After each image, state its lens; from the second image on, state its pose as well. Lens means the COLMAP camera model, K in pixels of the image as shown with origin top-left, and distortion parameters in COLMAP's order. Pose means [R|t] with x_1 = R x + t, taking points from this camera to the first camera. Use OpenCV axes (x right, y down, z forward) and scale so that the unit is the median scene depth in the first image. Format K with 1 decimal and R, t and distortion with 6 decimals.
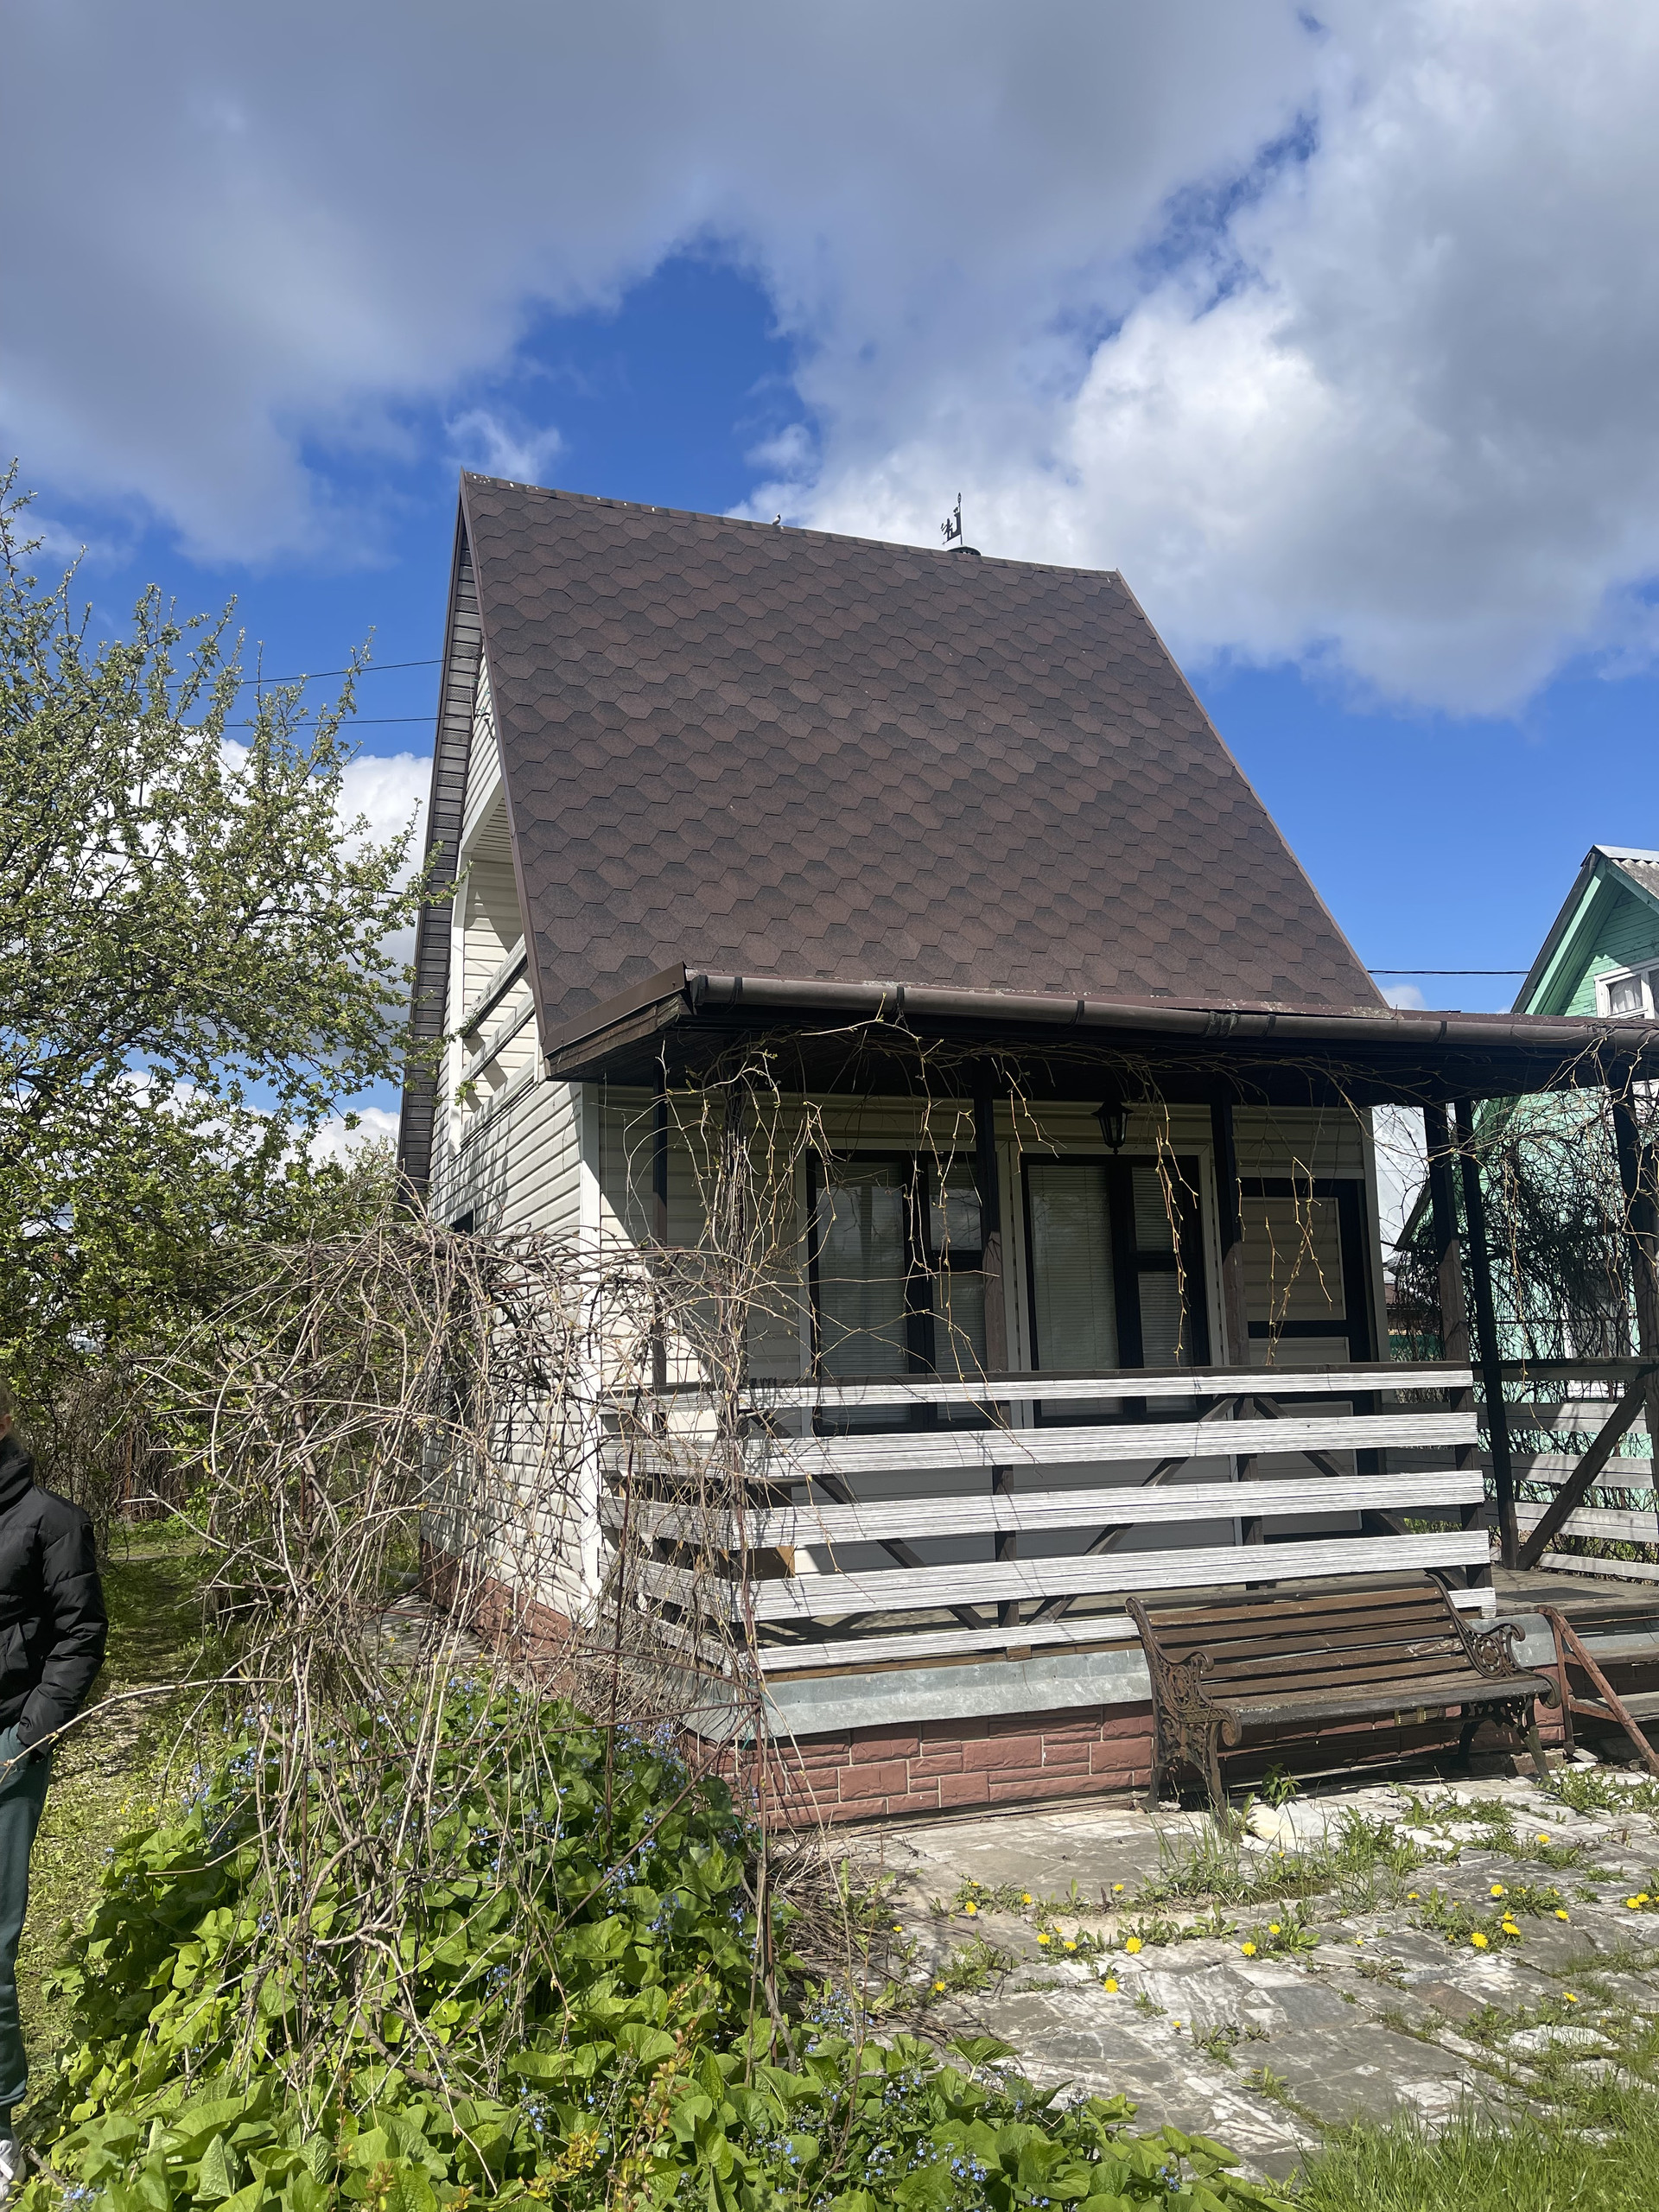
lens RADIAL K [[1723.5, 0, 817.5], [0, 1723.5, 1073.9], [0, 0, 1]] dist [0.012956, 0.001232]
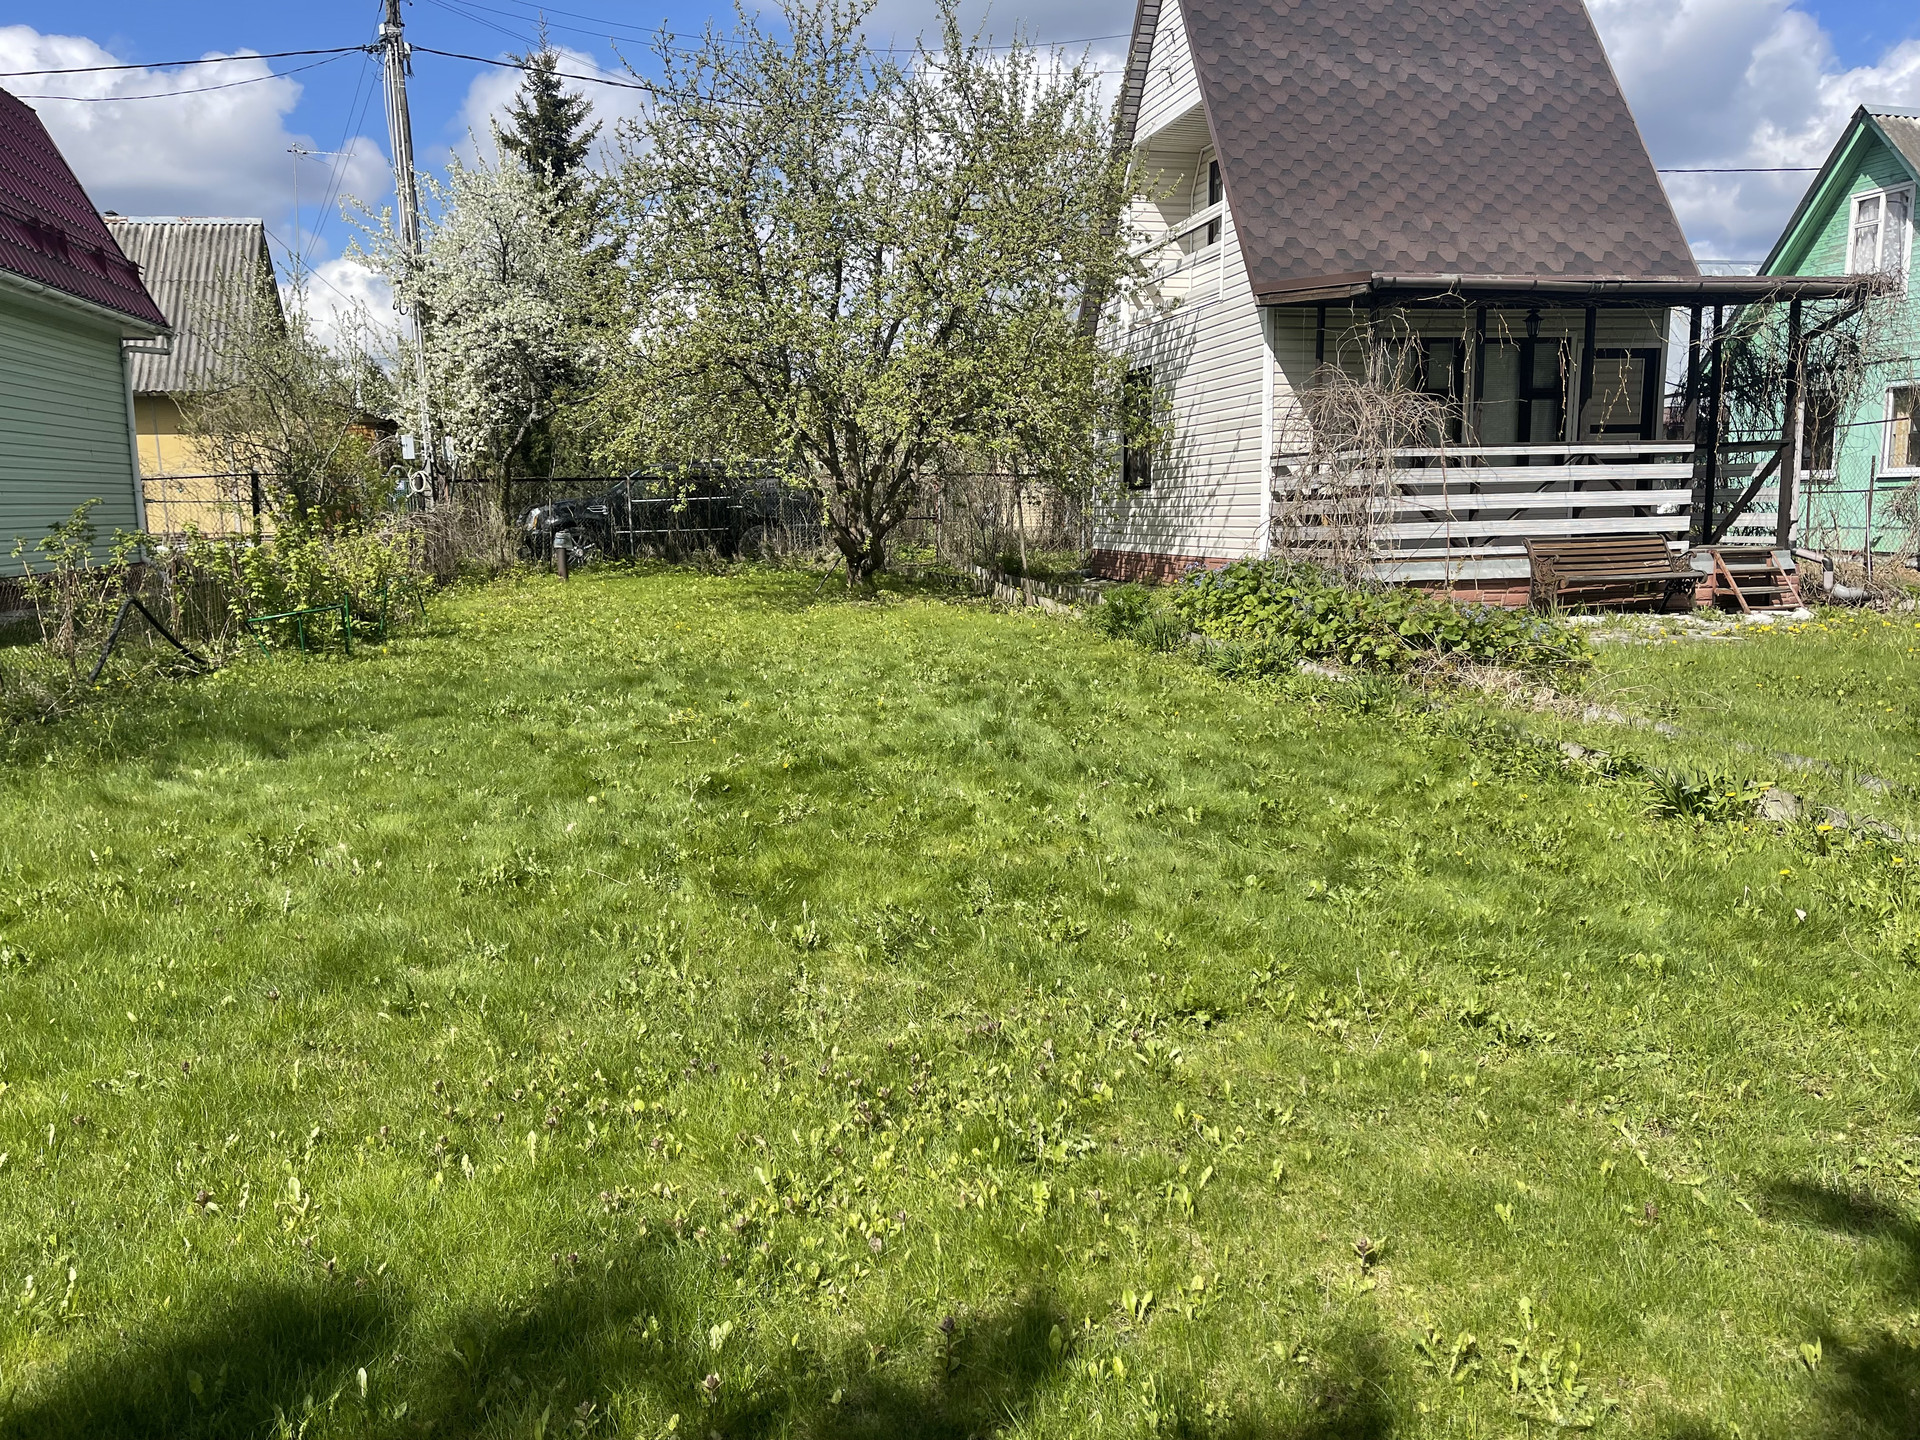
lens RADIAL K [[1446.5, 0, 959.4], [0, 1446.5, 755.3], [0, 0, 1]] dist [0.031643, -0.073871]
pose [[0.989442, 0.031695, -0.141418, -0.243164], [0.019845, 0.936972, 0.348839, -0.106678], [0.143561, -0.347963, 0.926451, -0.874812]]
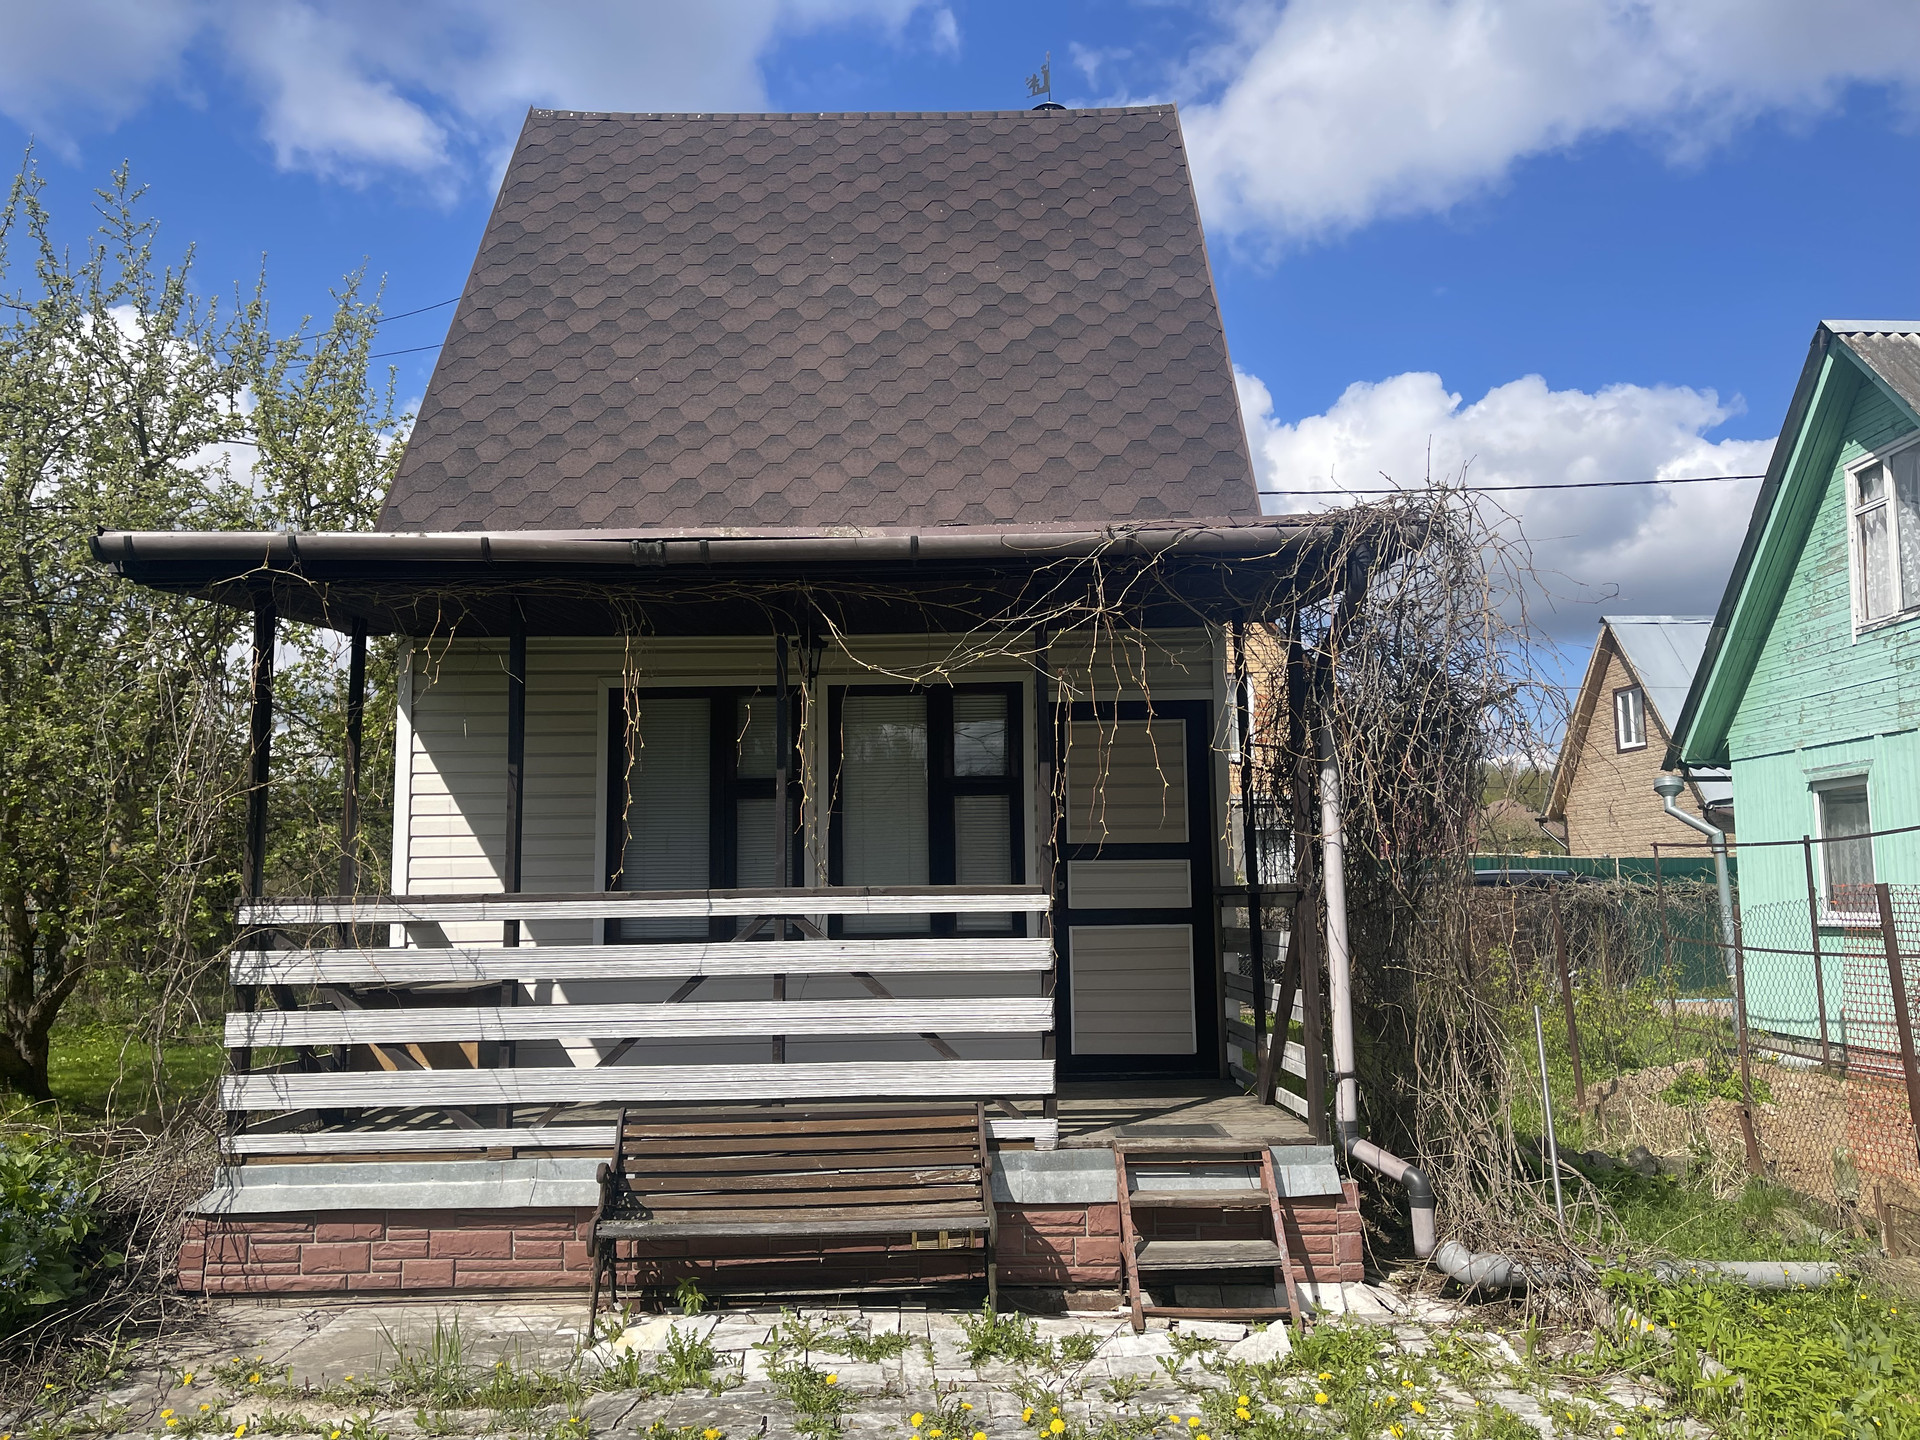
lens RADIAL K [[1449.7, 0, 960.0], [0, 1449.7, 720.0], [0, 0, 1]] dist [0.019358, -0.003950]
pose [[0.942725, -0.024860, -0.332644, 0.544760], [0.047345, 0.997095, 0.059660, 0.021421], [0.330194, -0.071992, 0.941164, 0.208423]]
